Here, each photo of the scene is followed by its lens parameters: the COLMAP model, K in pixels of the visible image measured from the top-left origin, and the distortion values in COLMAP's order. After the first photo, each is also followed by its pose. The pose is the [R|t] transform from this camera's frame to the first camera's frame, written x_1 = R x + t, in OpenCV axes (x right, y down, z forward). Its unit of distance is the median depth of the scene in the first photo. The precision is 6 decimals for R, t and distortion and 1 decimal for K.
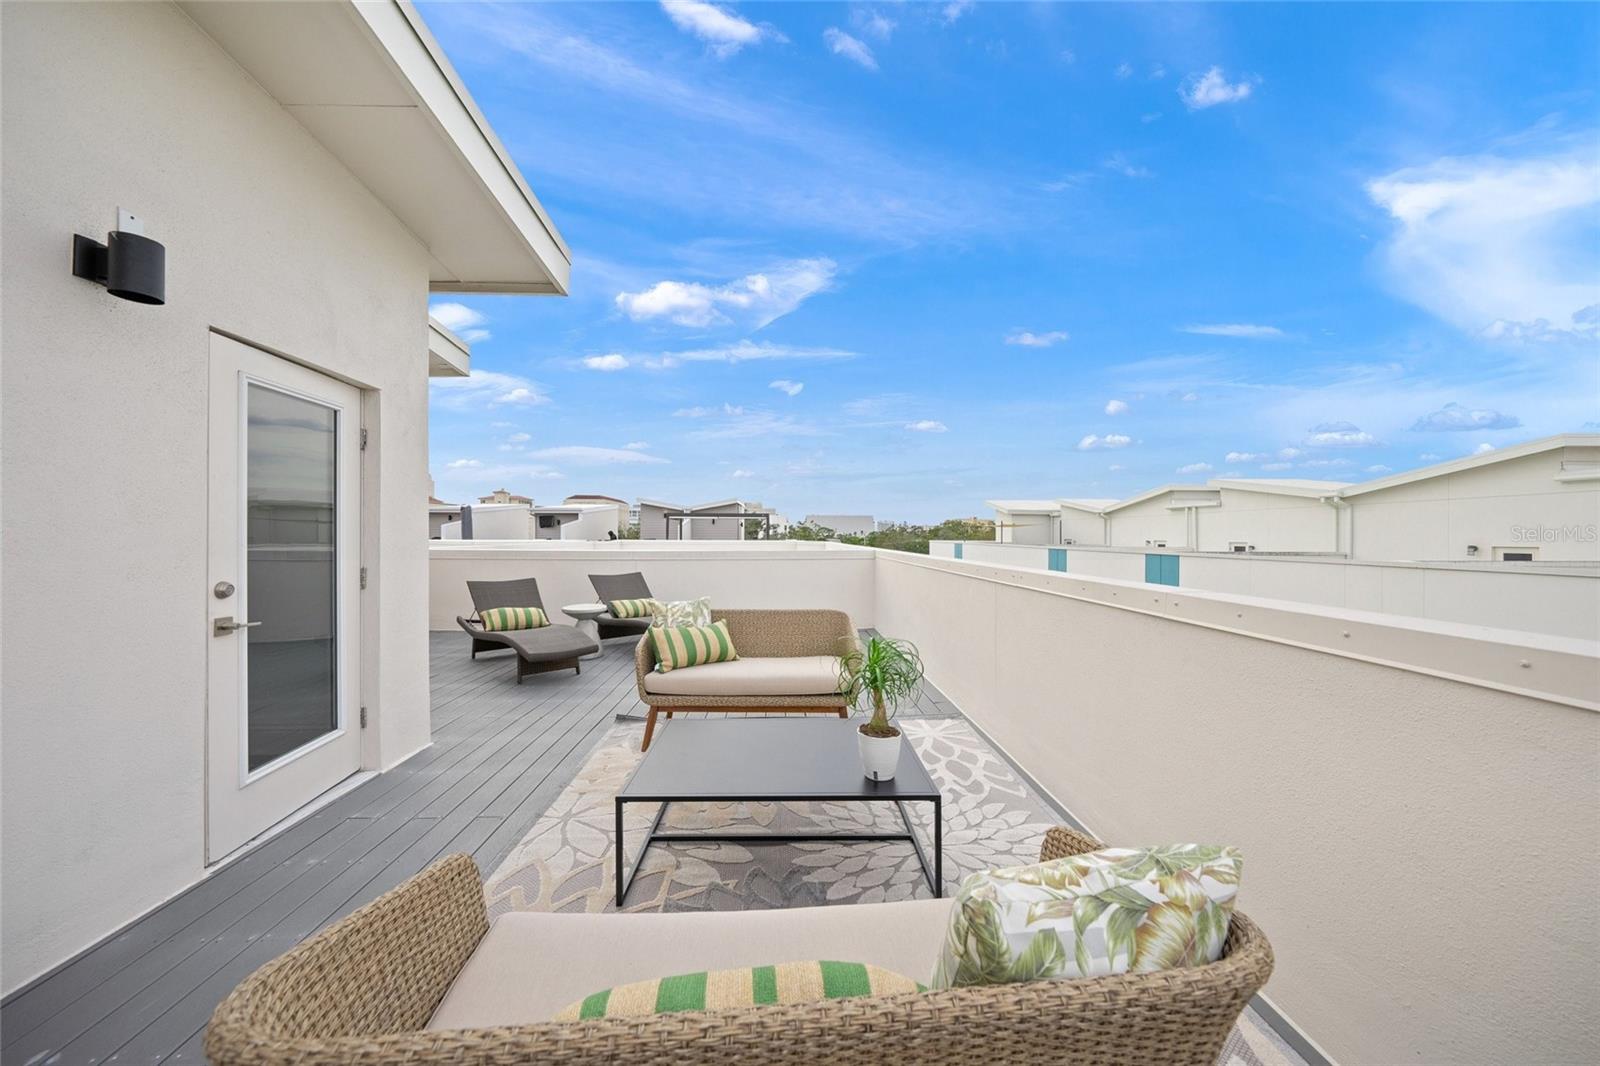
lens RADIAL K [[548.2, 0, 804.5], [0, 548.2, 524.9], [0, 0, 1]] dist [-0.002152, -0.000266]
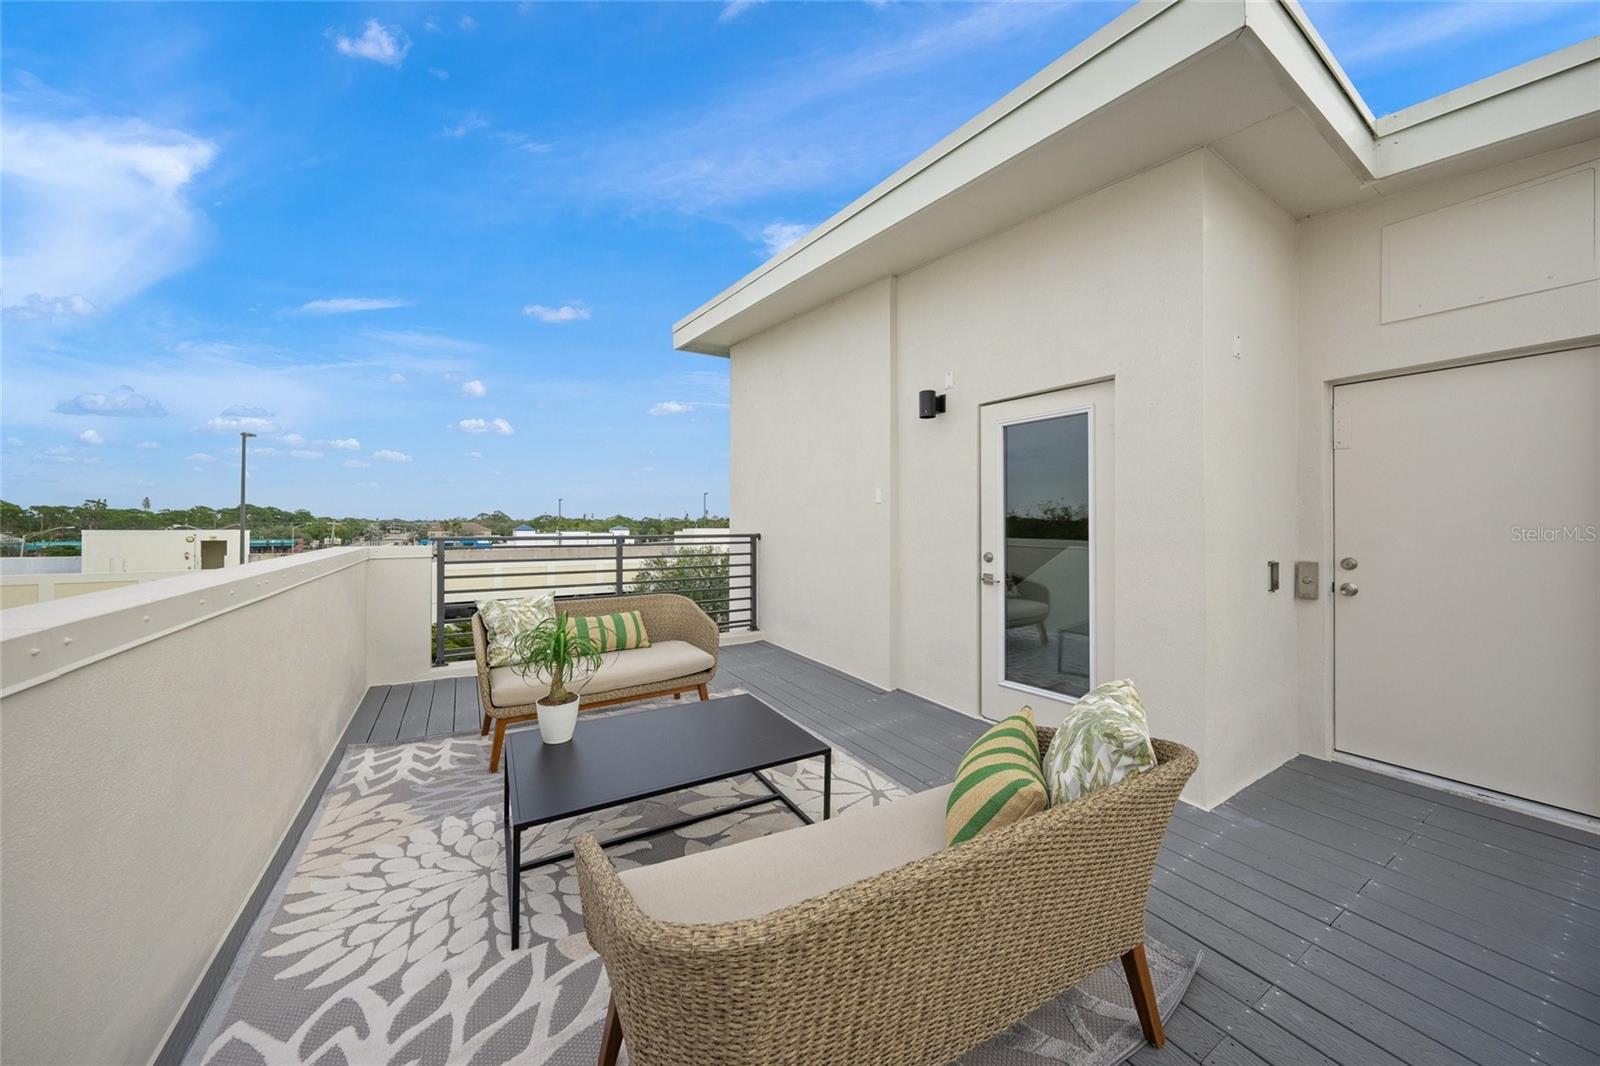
lens RADIAL K [[548.2, 0, 804.5], [0, 548.2, 524.9], [0, 0, 1]] dist [-0.002152, -0.000266]
pose [[-0.880858, -0.004377, -0.473361, 0.213994], [-0.003851, 0.999990, -0.002080, 0.024502], [0.473366, -0.000009, -0.880866, 2.116231]]
